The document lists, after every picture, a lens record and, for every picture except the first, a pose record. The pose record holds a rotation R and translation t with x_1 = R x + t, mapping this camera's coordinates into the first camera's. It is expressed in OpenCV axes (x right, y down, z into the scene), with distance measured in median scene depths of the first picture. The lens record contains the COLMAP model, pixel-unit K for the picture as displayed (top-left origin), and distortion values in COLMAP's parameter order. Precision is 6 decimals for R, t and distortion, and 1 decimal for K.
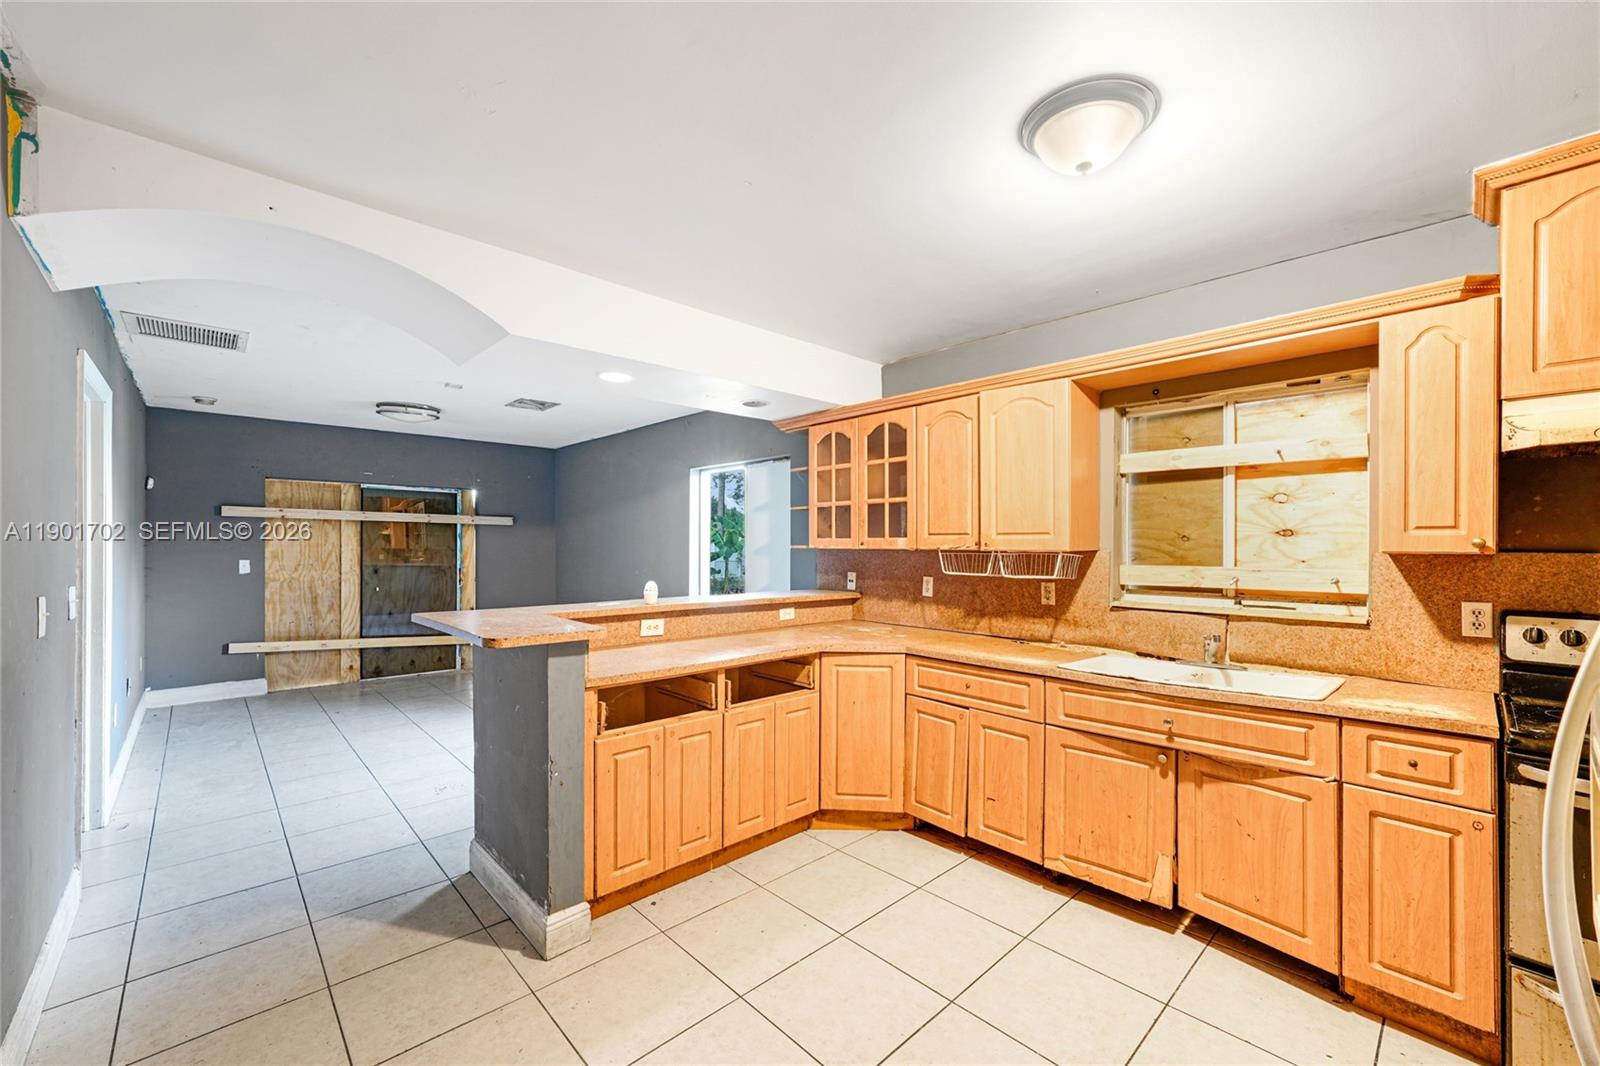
lens RADIAL K [[629.1, 0, 814.1], [0, 629.1, 543.8], [0, 0, 1]] dist [-0.016183, 0.006547]
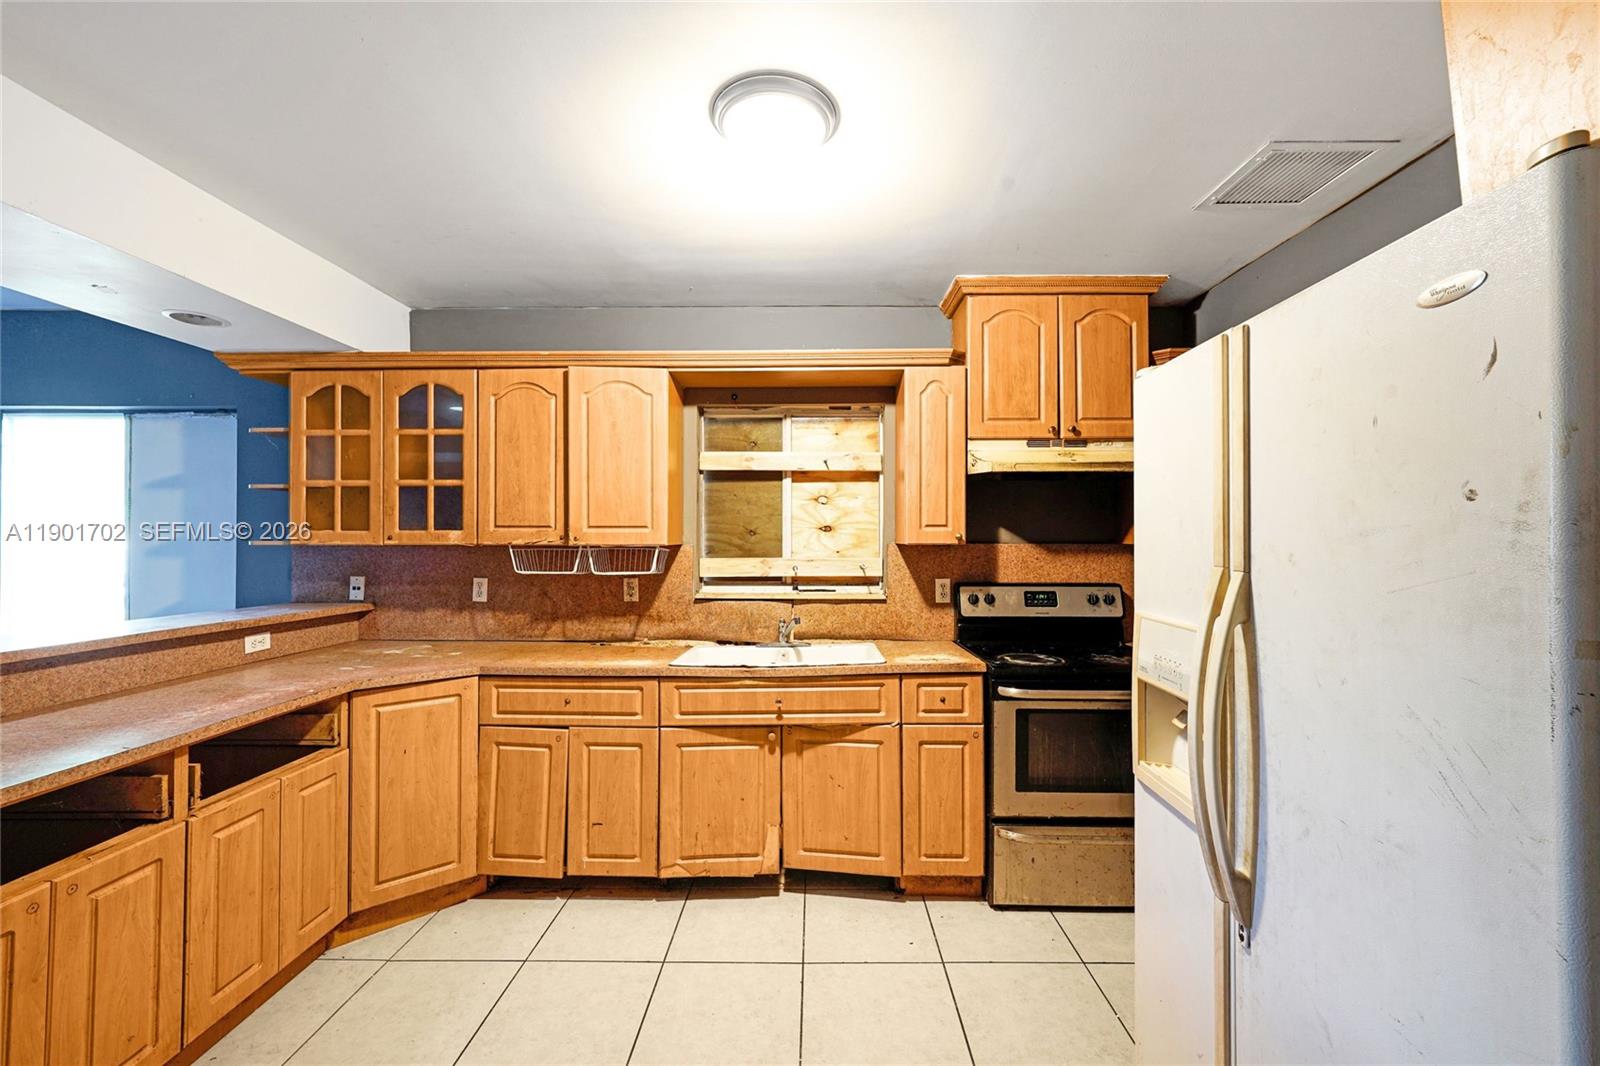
lens RADIAL K [[636.4, 0, 798.1], [0, 636.4, 534.8], [0, 0, 1]] dist [-0.007083, 0.003374]
pose [[0.708788, 0.003307, 0.705413, -0.133119], [0.001167, 0.999982, -0.005860, 0.001211], [-0.705420, 0.004976, 0.708772, 0.133505]]
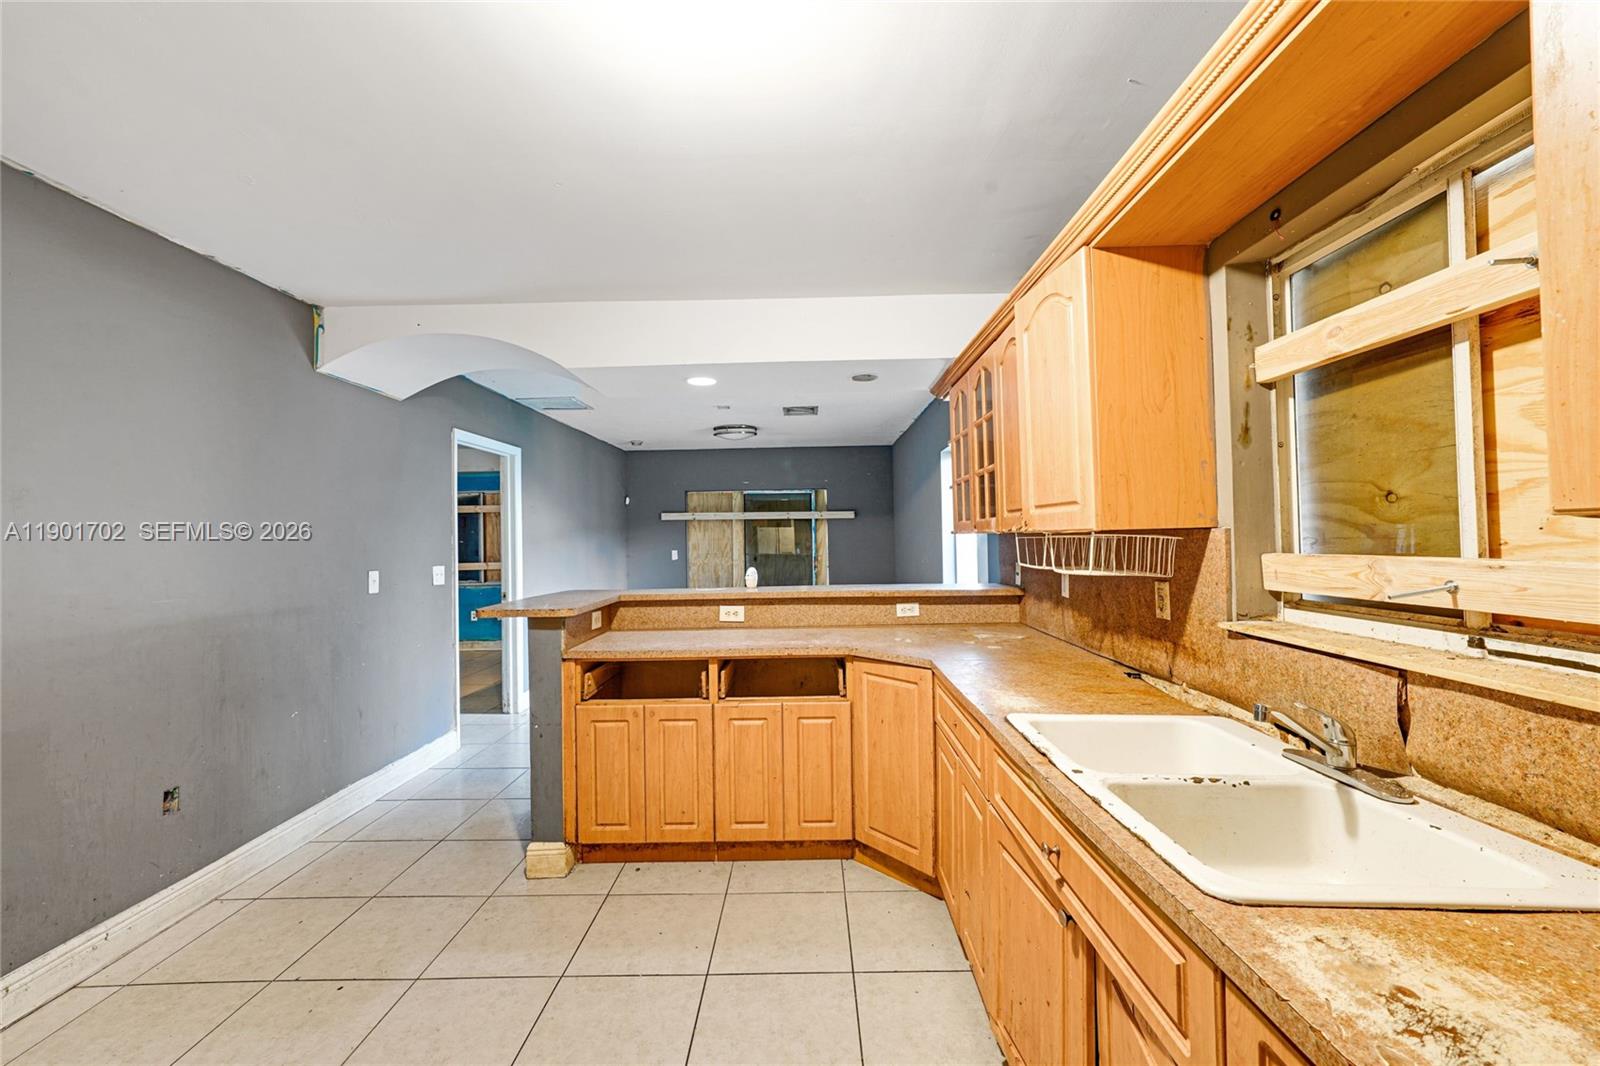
lens RADIAL K [[629.1, 0, 818.5], [0, 629.1, 526.3], [0, 0, 1]] dist [-0.016183, 0.006547]
pose [[0.724203, -0.030222, -0.688924, 0.557503], [0.023052, 0.999542, -0.019616, 0.011993], [0.689201, -0.001675, 0.724568, 0.337059]]
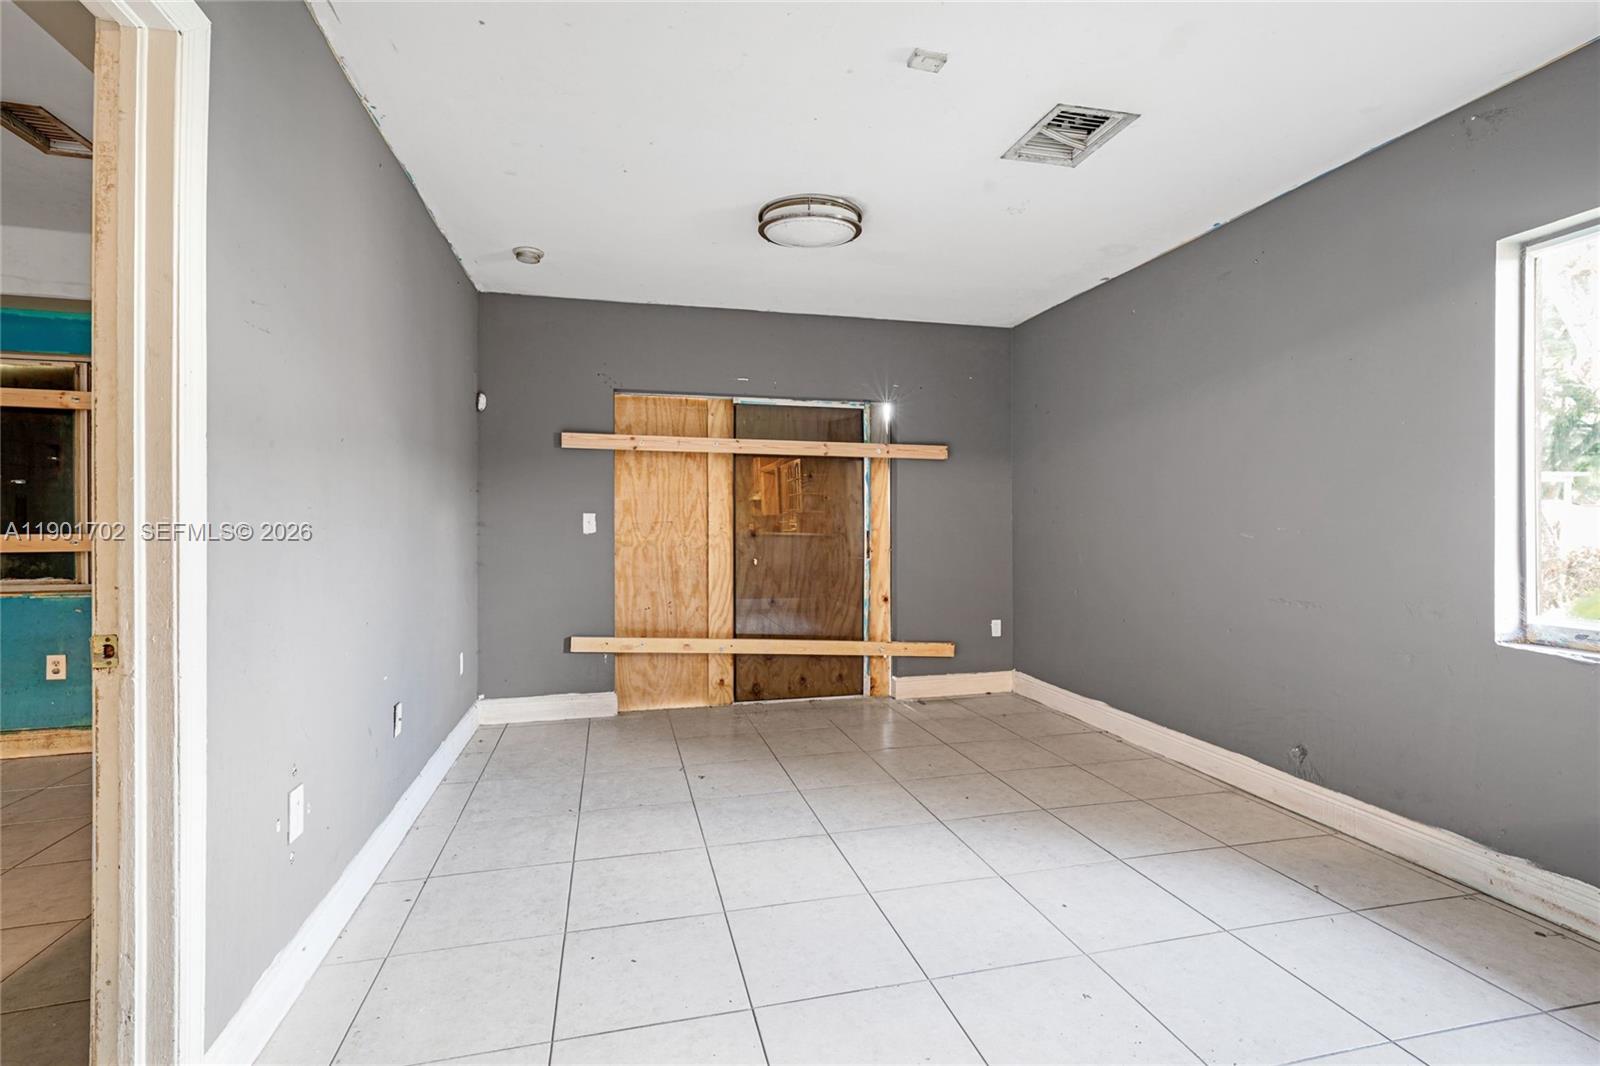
lens RADIAL K [[759.9, 0, 825.2], [0, 759.9, 527.6], [0, 0, 1]] dist [0.019501, -0.000013]
pose [[0.866454, -0.004035, -0.499241, -0.516224], [0.006685, 0.999971, 0.003520, 0.072615], [0.499212, -0.006388, 0.866456, 0.752238]]
